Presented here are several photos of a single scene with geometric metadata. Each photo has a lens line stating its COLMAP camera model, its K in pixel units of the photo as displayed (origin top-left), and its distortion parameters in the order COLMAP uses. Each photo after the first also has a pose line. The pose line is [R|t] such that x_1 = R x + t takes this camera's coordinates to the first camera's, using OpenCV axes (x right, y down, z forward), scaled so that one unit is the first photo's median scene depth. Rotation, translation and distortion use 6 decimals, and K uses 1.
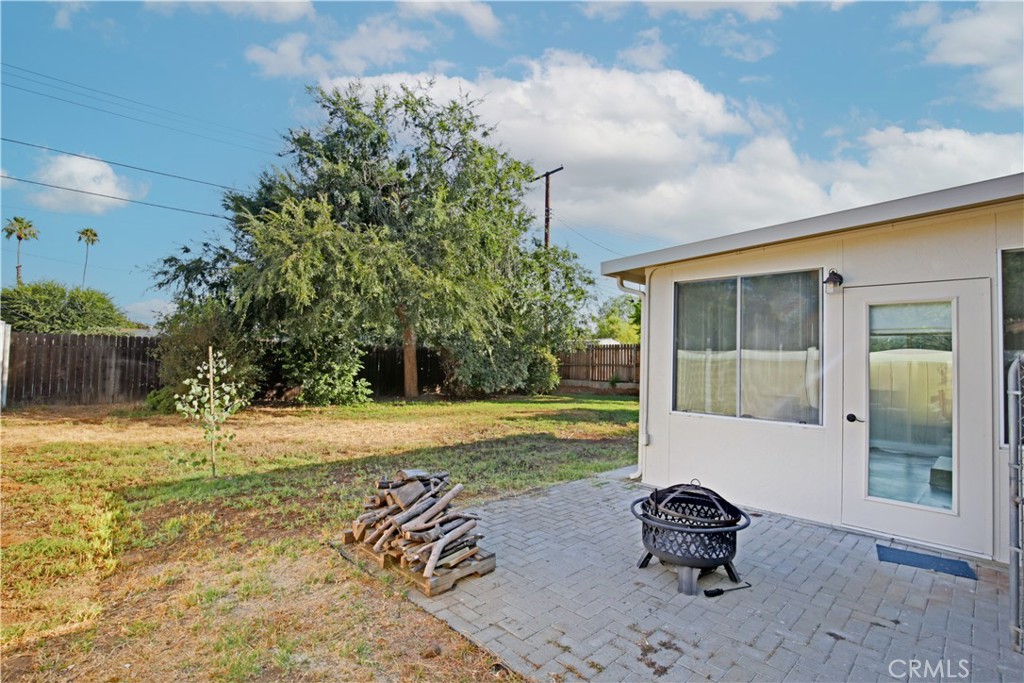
lens RADIAL K [[487.9, 0, 512.3], [0, 487.9, 344.5], [0, 0, 1]] dist [-0.028391, 0.002481]
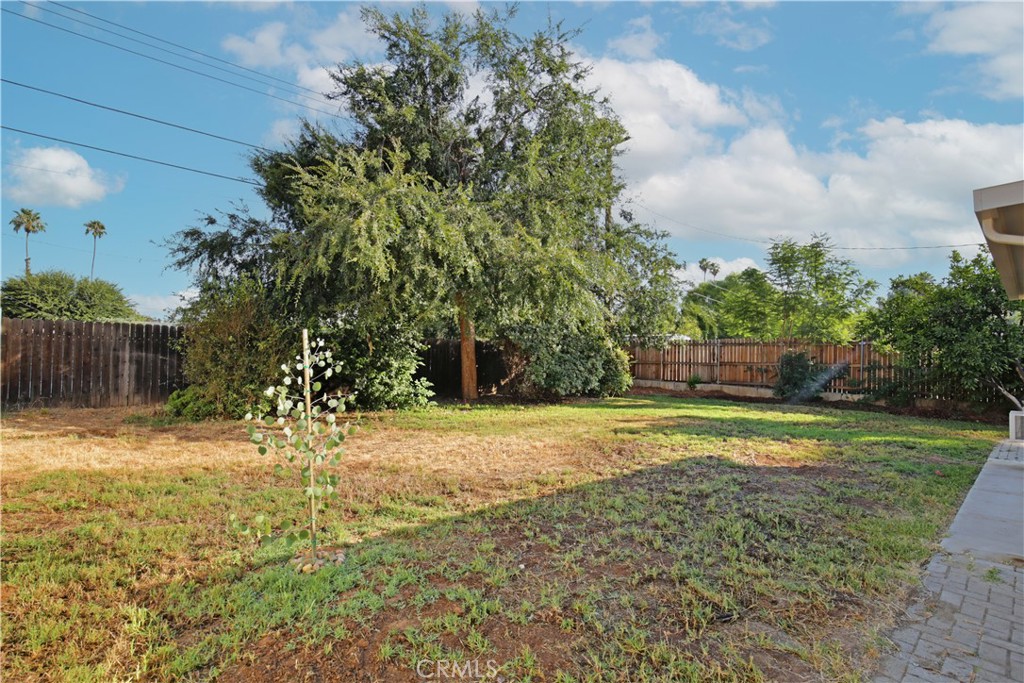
lens RADIAL K [[487.9, 0, 507.8], [0, 487.9, 361.0], [0, 0, 1]] dist [-0.028391, 0.002481]
pose [[0.999794, 0.008634, -0.018380, -0.154090], [-0.007875, 0.999130, 0.040956, 0.006564], [0.018718, -0.040803, 0.998992, 0.177219]]
